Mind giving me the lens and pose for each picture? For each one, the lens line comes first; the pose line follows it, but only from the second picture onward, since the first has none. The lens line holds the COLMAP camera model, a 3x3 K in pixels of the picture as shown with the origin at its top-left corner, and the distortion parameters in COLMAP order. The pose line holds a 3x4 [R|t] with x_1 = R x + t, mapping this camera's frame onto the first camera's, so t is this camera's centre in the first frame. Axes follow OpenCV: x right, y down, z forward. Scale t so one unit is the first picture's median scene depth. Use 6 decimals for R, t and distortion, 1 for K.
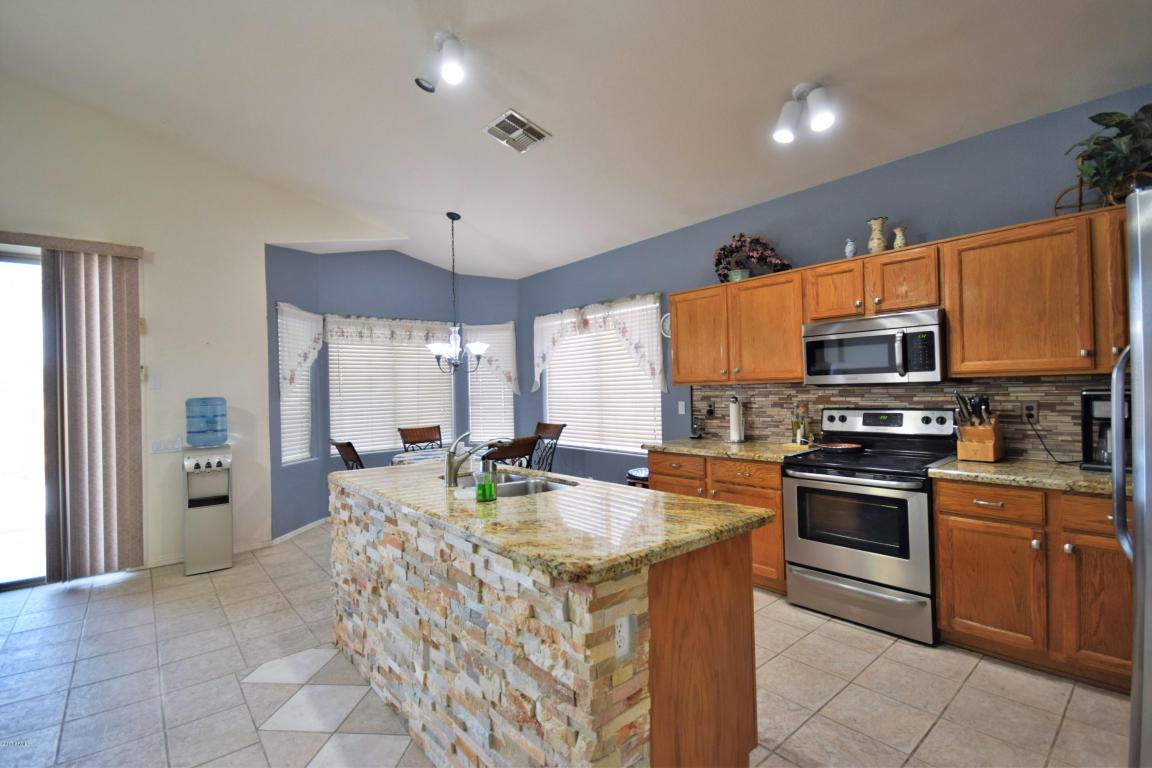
lens RADIAL K [[513.9, 0, 576.8], [0, 513.9, 386.6], [0, 0, 1]] dist [0.021270, -0.011288]
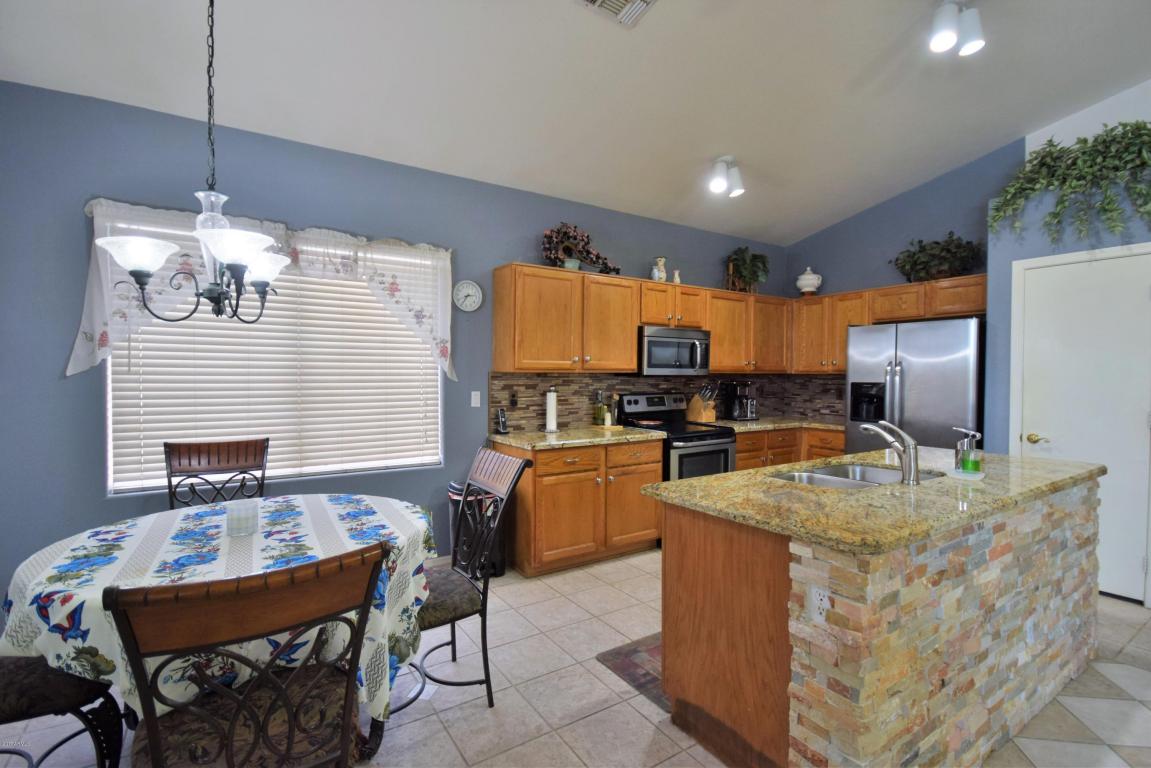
lens RADIAL K [[530.9, 0, 563.3], [0, 530.9, 382.0], [0, 0, 1]] dist [-0.001297, -0.011814]
pose [[0.134800, 0.012376, 0.990796, -0.696533], [-0.011674, 0.999872, -0.010901, 0.024265], [-0.990804, -0.010097, 0.134927, 0.846978]]
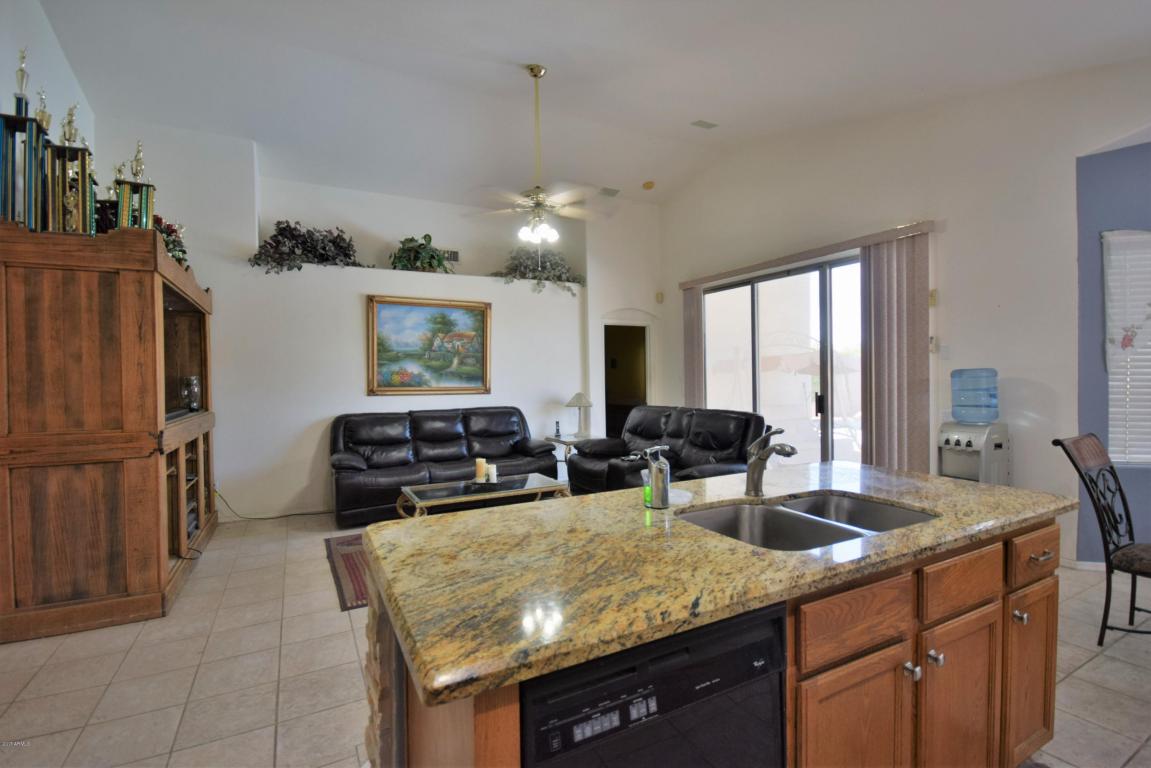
lens RADIAL K [[521.9, 0, 570.3], [0, 521.9, 387.0], [0, 0, 1]] dist [0.018765, -0.015611]
pose [[-0.208452, 0.046313, -0.976935, 0.329710], [0.027222, 0.998766, 0.041540, -0.004002], [0.977654, -0.017935, -0.209456, 0.520771]]
